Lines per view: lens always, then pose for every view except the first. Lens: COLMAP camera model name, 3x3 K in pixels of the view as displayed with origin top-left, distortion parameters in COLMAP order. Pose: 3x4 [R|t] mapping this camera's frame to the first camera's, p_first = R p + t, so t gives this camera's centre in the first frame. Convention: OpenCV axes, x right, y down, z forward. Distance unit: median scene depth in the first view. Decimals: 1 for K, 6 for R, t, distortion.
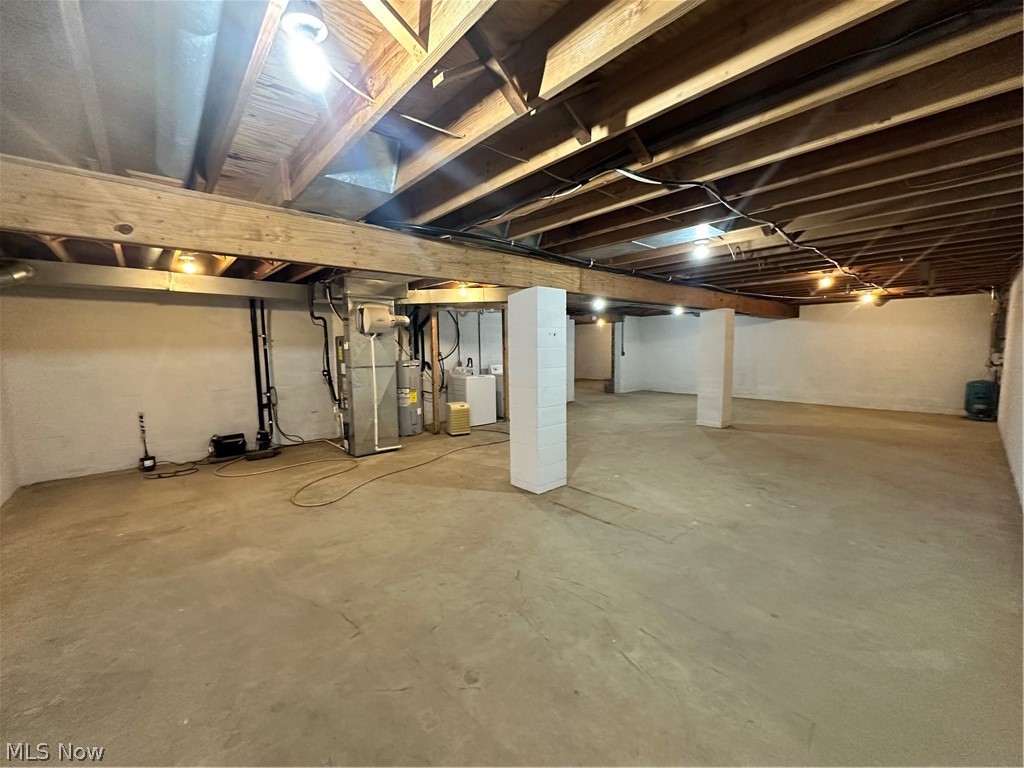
lens RADIAL K [[408.5, 0, 512.0], [0, 408.5, 384.0], [0, 0, 1]] dist [-0.000922, -0.000380]
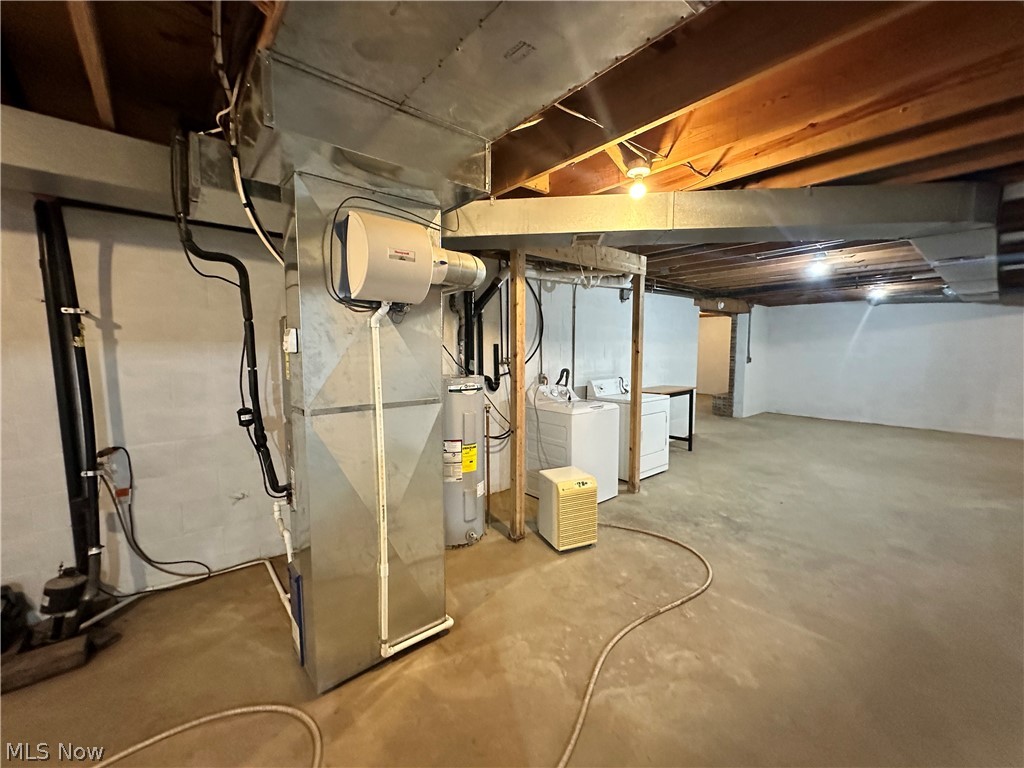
lens RADIAL K [[408.5, 0, 512.0], [0, 408.5, 384.0], [0, 0, 1]] dist [-0.000922, -0.000380]
pose [[0.999478, 0.014456, -0.028893, -0.175851], [-0.014480, 0.999895, -0.000610, -0.048510], [0.028881, 0.001028, 0.999582, 0.532927]]
